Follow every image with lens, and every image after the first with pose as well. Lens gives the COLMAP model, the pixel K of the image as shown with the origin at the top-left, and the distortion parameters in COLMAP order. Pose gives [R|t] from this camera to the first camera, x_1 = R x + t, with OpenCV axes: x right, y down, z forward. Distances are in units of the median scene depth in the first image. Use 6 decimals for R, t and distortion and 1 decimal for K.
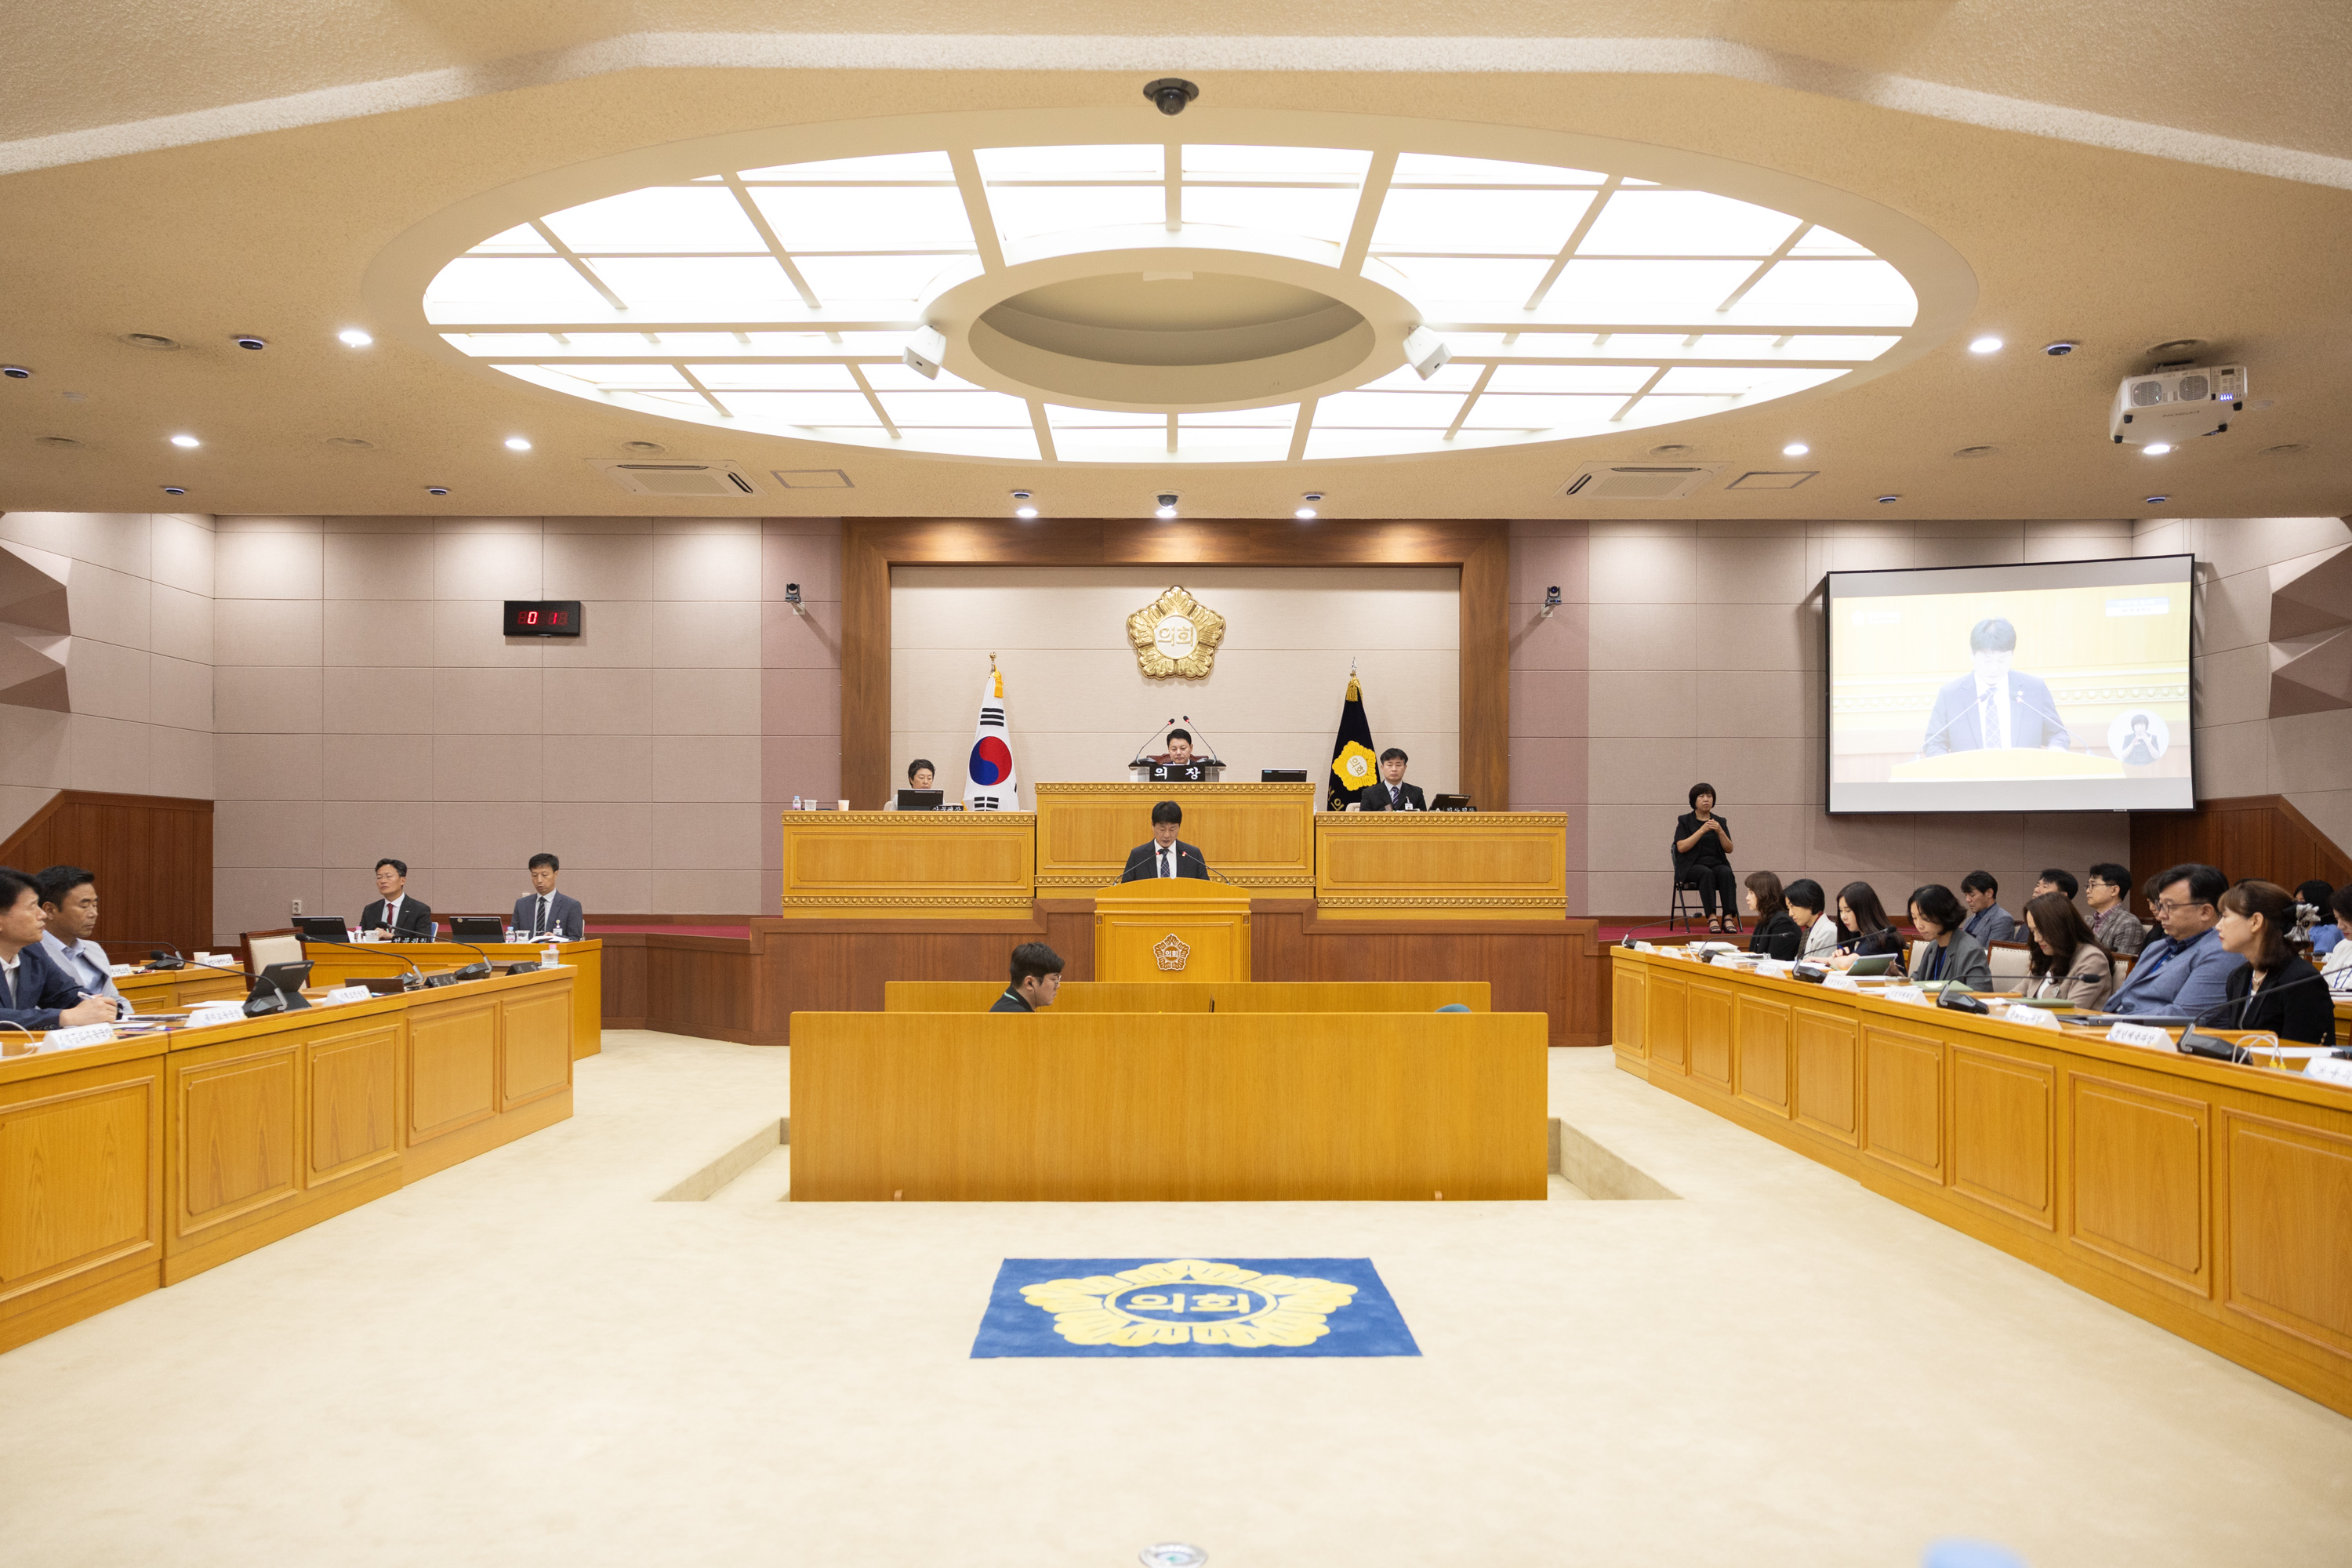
lens RADIAL K [[1634.0, 0, 1172.4], [0, 1634.0, 843.8], [0, 0, 1]] dist [0.041533, 0.002585]
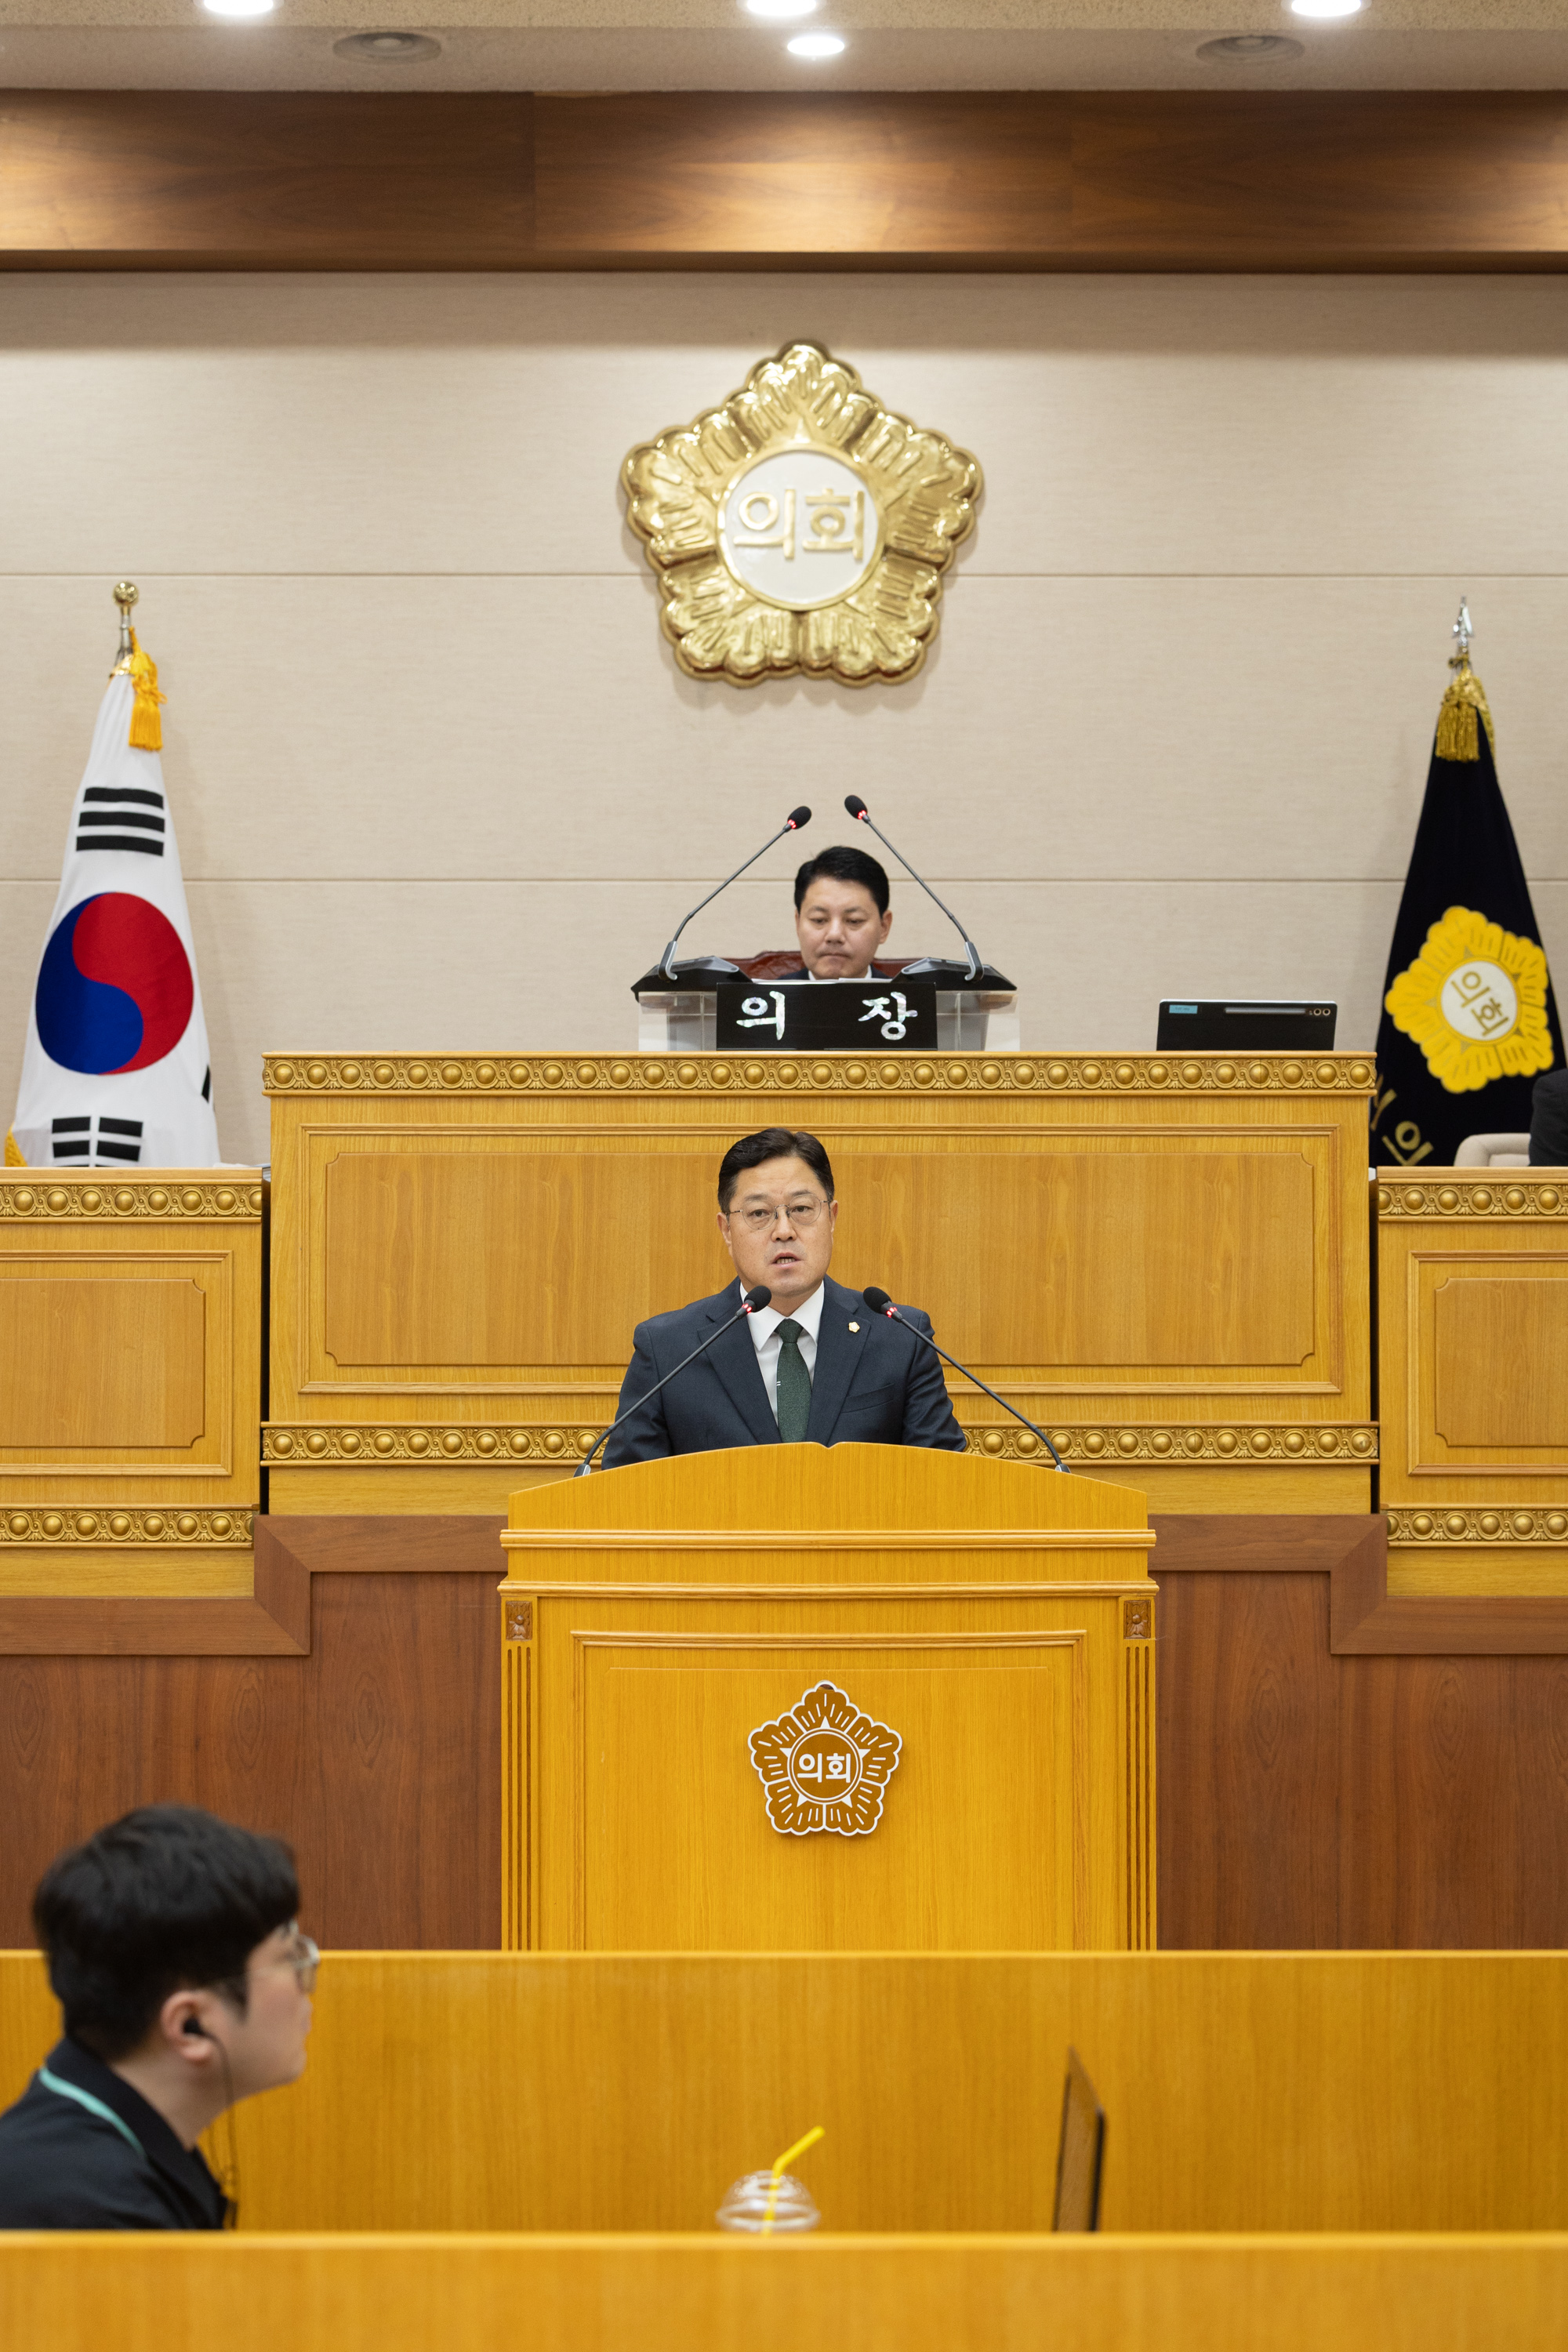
lens RADIAL K [[4836.4, 0, 784.0], [0, 4836.4, 1176.0], [0, 0, 1]] dist [0.015208, -0.064189]
pose [[0.999949, -0.001222, 0.010000, -0.011305], [0.001434, 0.999776, -0.021136, -0.002627], [-0.009972, 0.021149, 0.999727, 0.254327]]
